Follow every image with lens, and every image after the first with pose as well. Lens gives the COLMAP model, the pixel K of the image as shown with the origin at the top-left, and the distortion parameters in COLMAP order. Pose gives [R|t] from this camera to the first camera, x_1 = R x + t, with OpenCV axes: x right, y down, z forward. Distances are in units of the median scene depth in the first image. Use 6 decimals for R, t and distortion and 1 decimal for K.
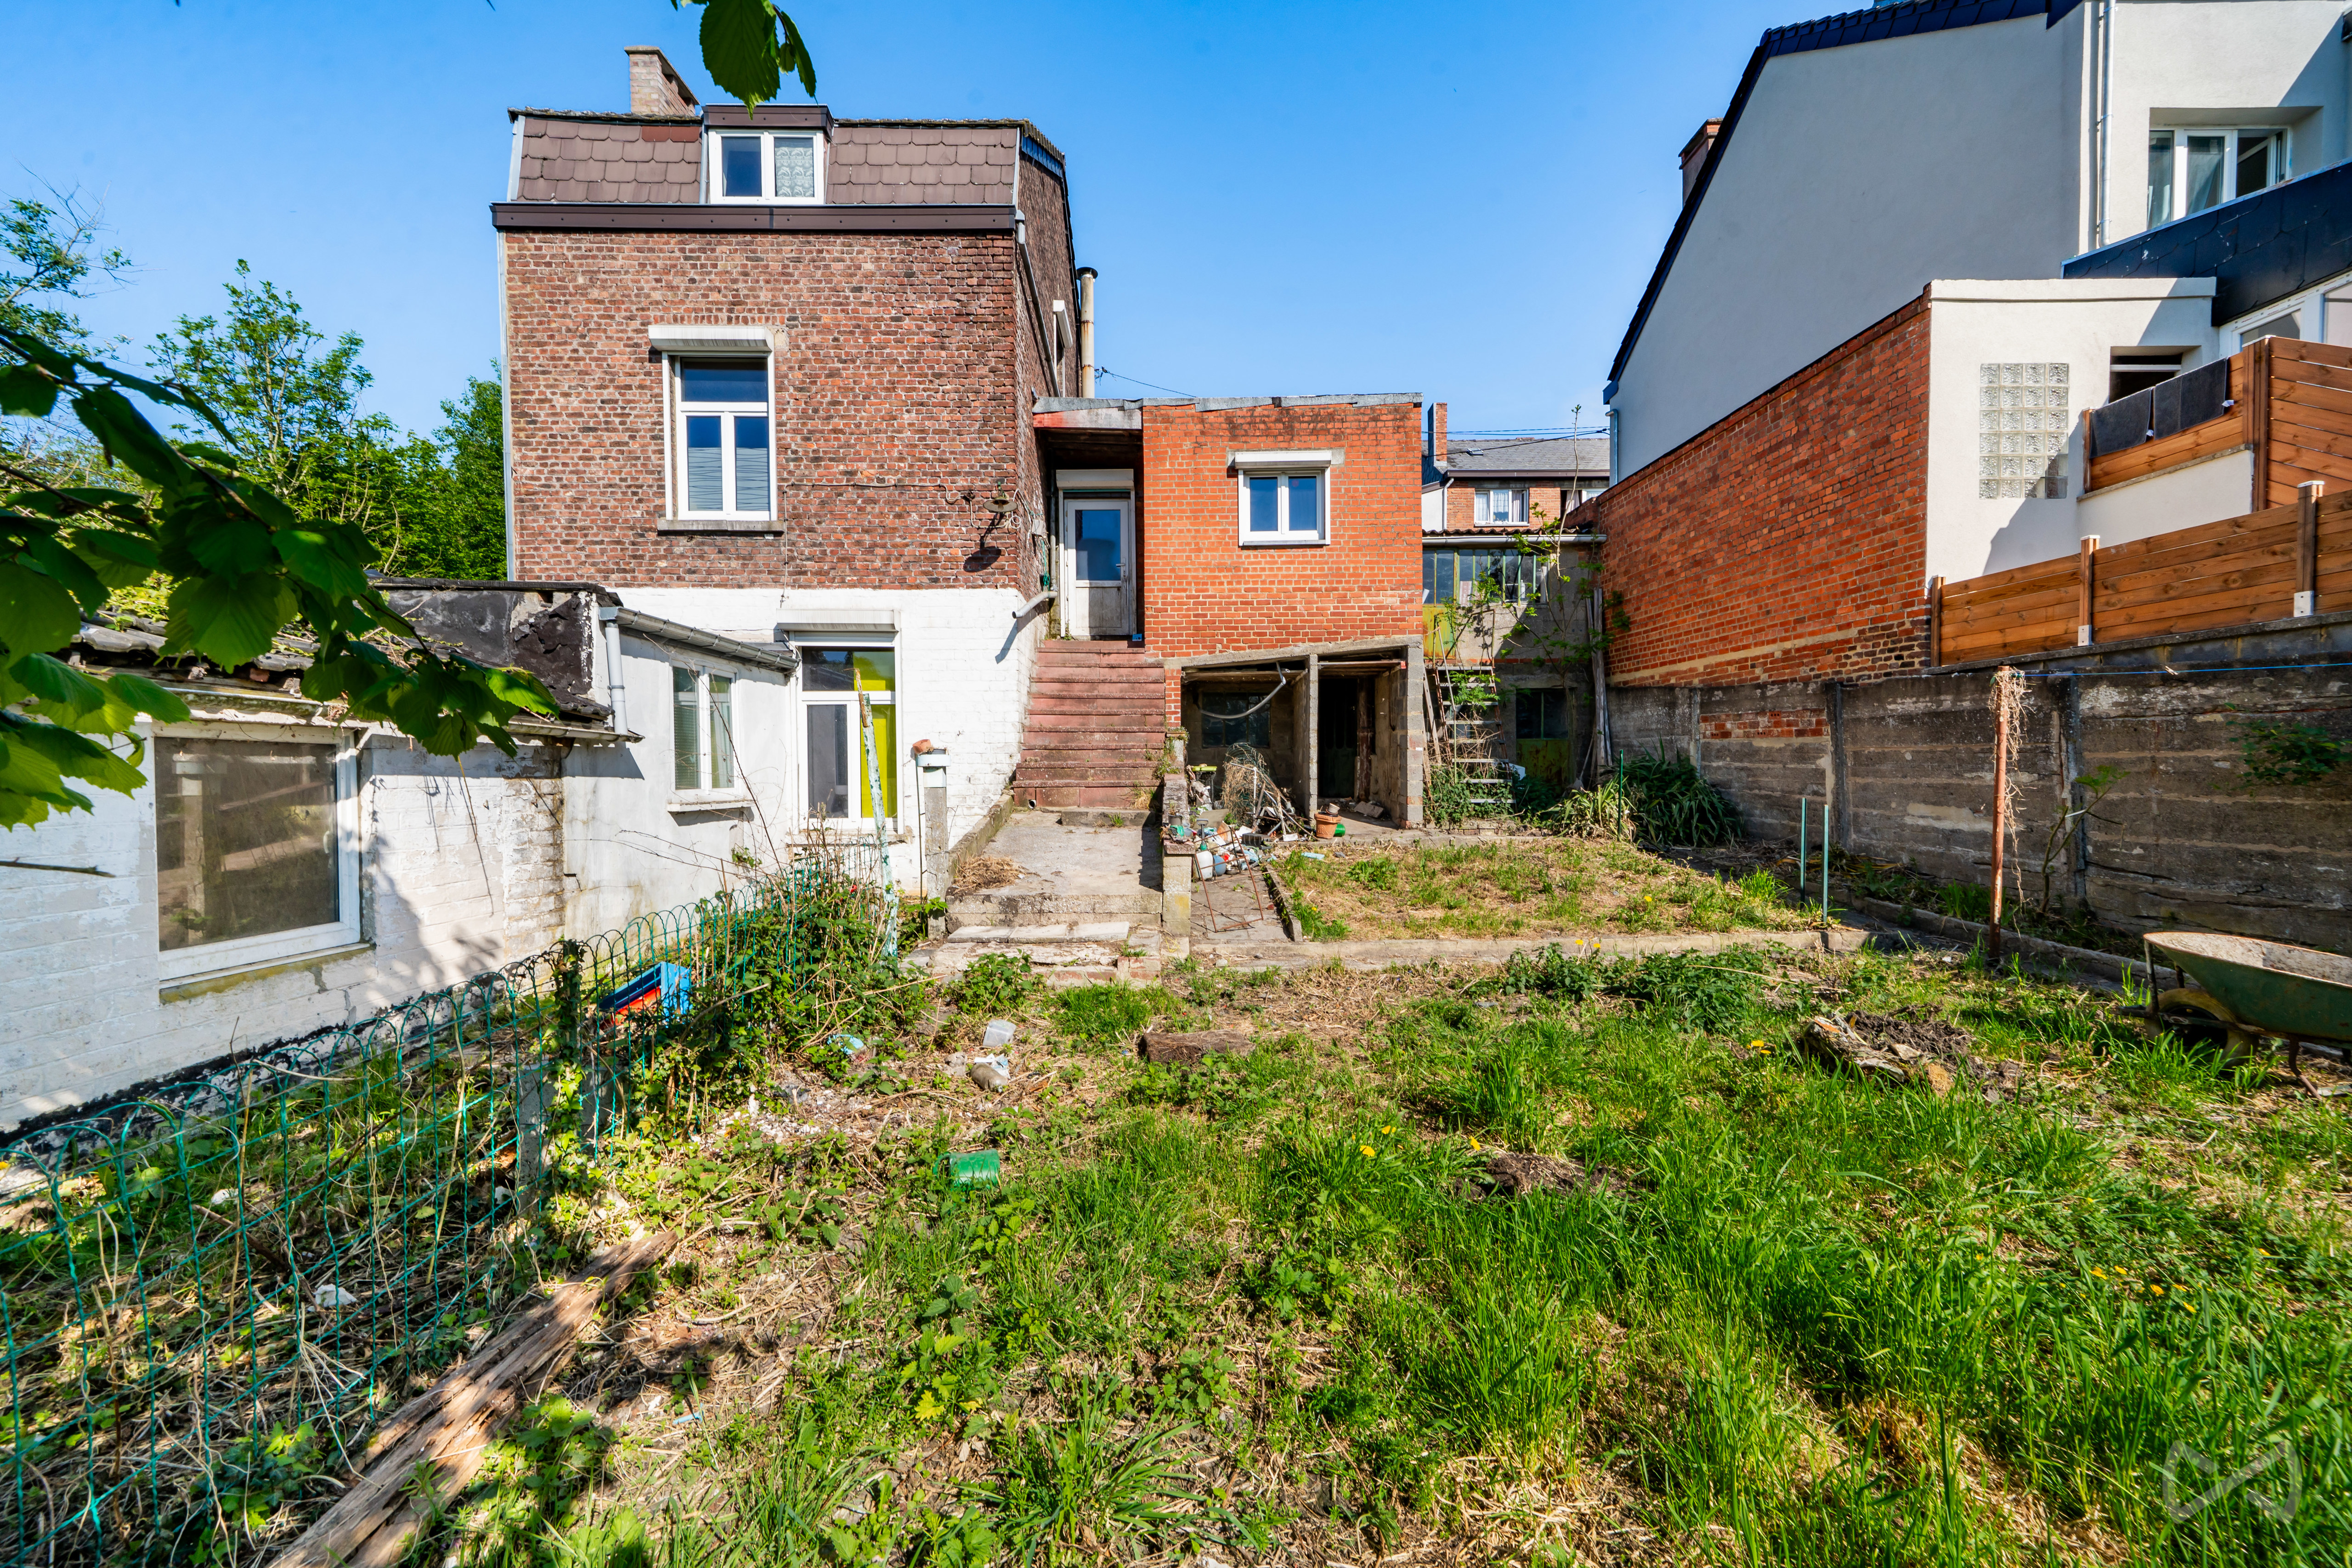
lens RADIAL K [[902.2, 0, 1182.9], [0, 902.2, 790.2], [0, 0, 1]] dist [0.038370, -0.012474]
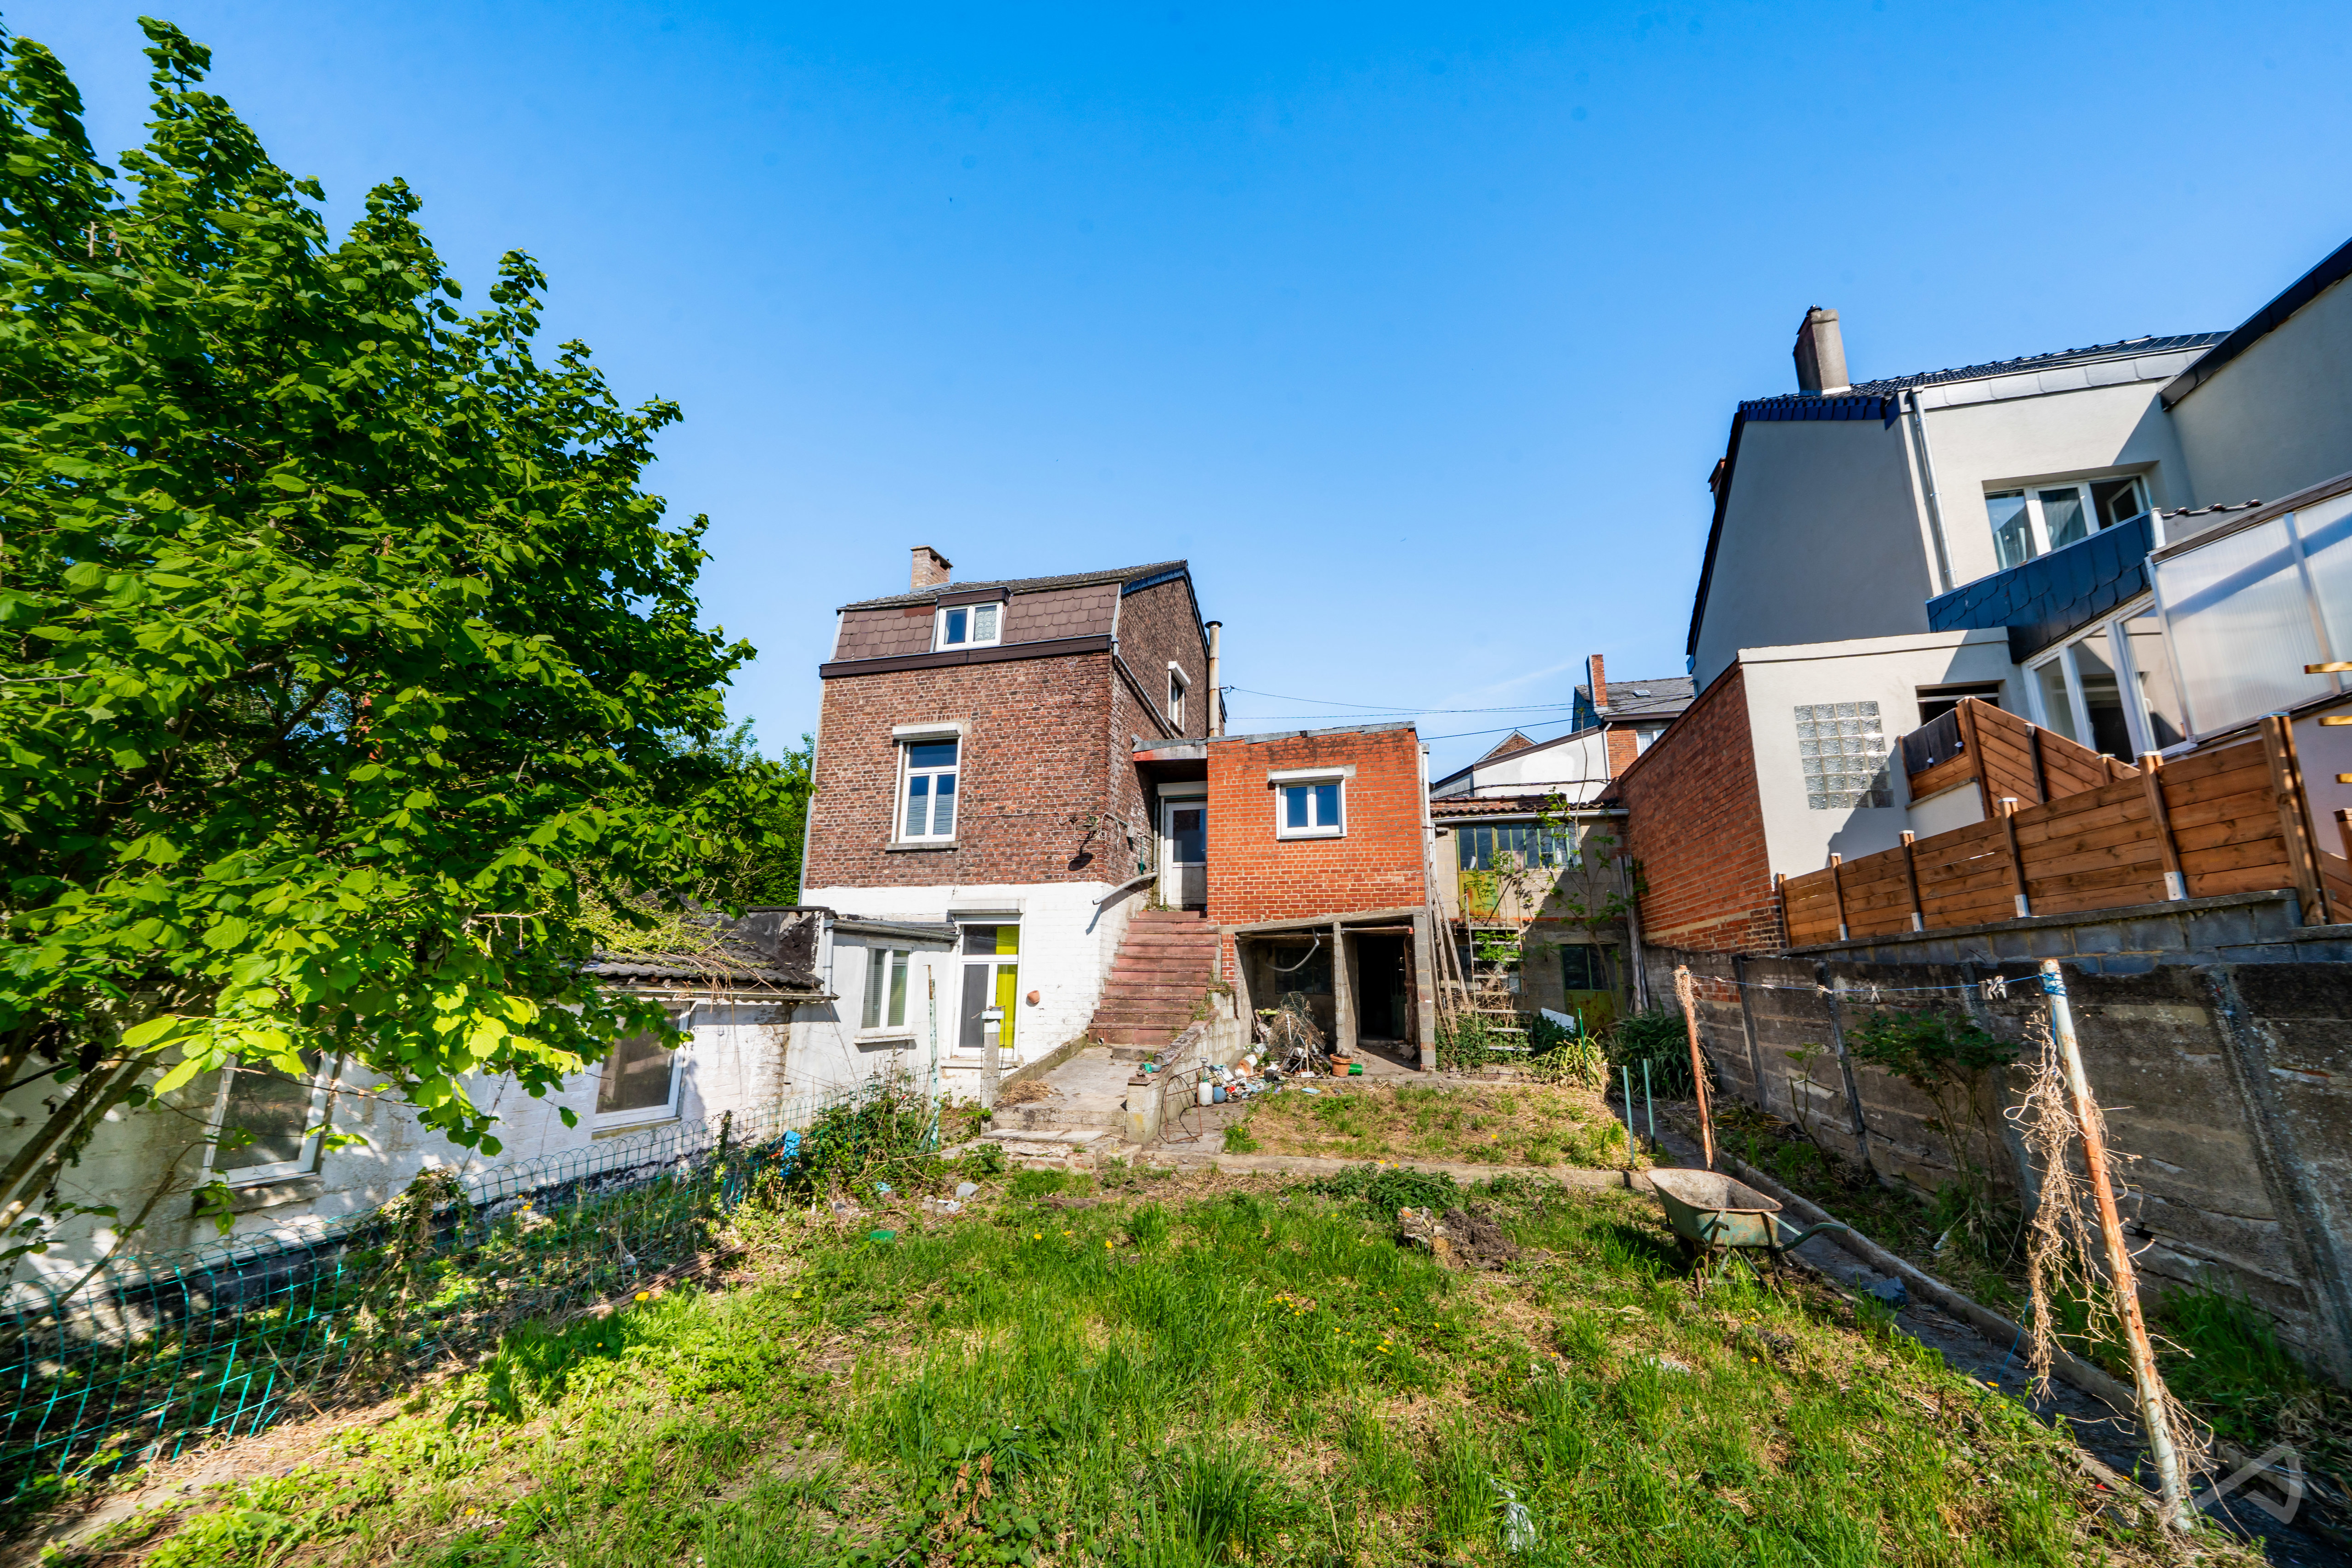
lens RADIAL K [[902.2, 0, 1182.9], [0, 902.2, 790.2], [0, 0, 1]] dist [0.038370, -0.012474]
pose [[0.961916, -0.046996, -0.269276, 0.322846], [-0.018748, 0.971447, -0.236514, -0.030589], [0.272703, 0.232555, 0.933569, -0.311846]]
